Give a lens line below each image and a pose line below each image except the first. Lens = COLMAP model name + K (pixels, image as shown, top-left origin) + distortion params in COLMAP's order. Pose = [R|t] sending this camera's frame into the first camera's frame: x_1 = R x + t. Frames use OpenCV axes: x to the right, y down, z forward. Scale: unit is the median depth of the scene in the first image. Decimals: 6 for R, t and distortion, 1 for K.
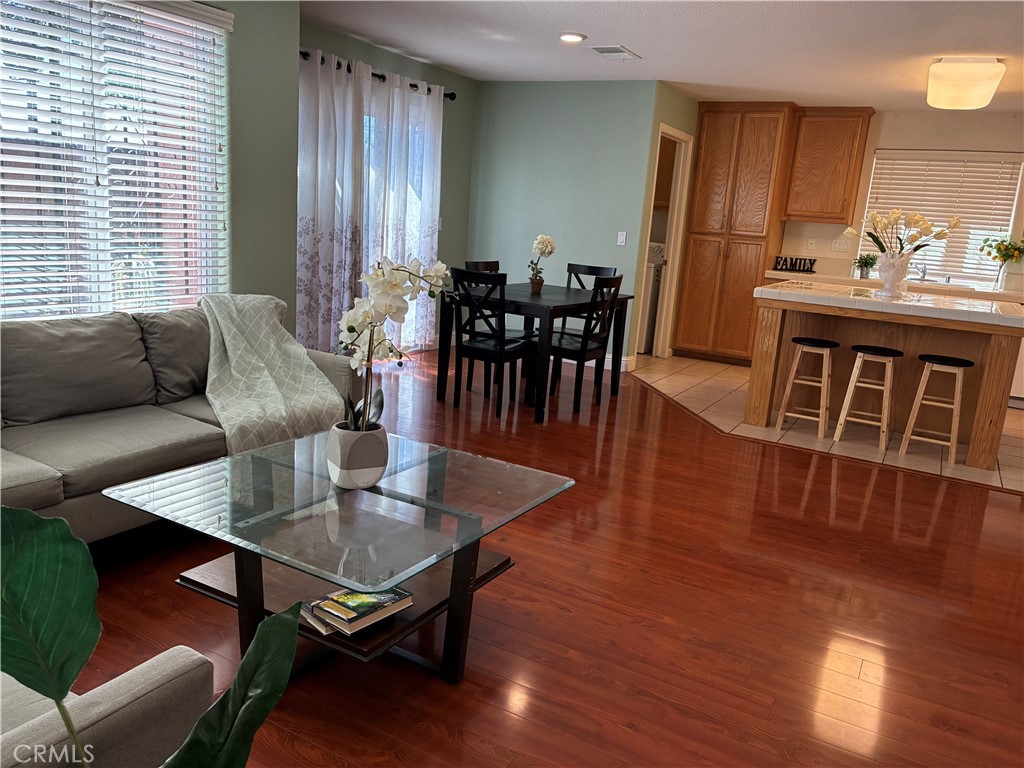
lens RADIAL K [[779.8, 0, 516.9], [0, 779.8, 383.3], [0, 0, 1]] dist [0.038400, -0.045769]
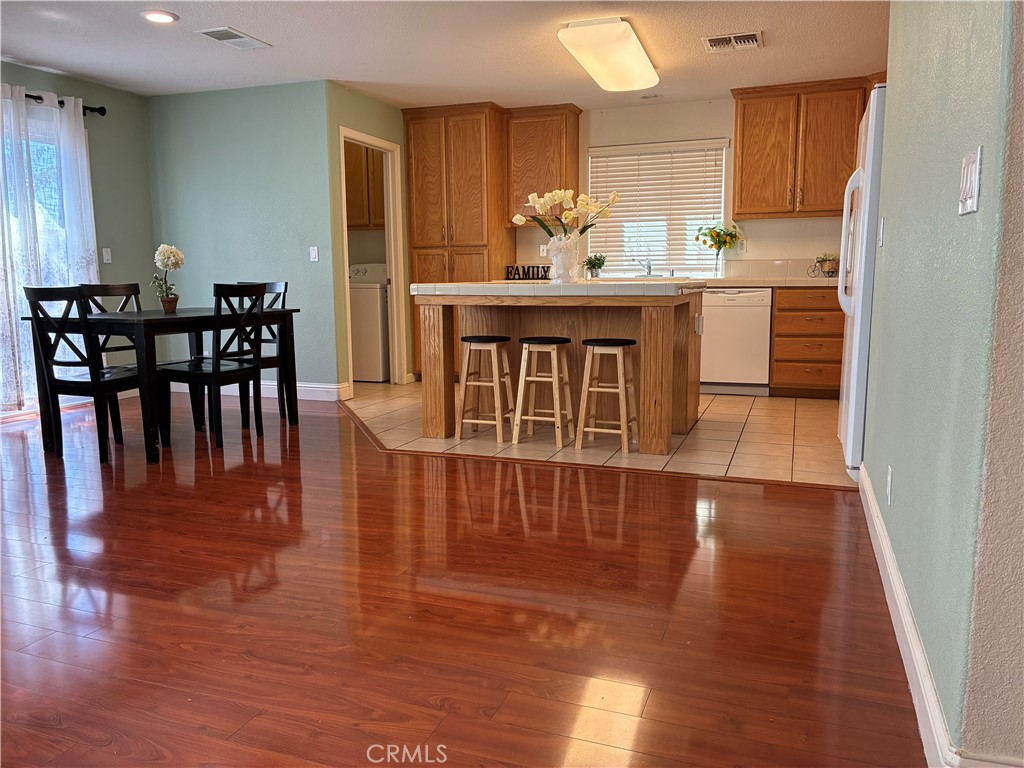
lens RADIAL K [[779.8, 0, 516.6], [0, 779.8, 389.1], [0, 0, 1]] dist [0.038400, -0.045769]
pose [[0.984737, -0.102472, 0.140686, 0.226267], [0.111400, 0.992133, -0.057108, 0.048726], [-0.133727, 0.071908, 0.988406, 0.085421]]
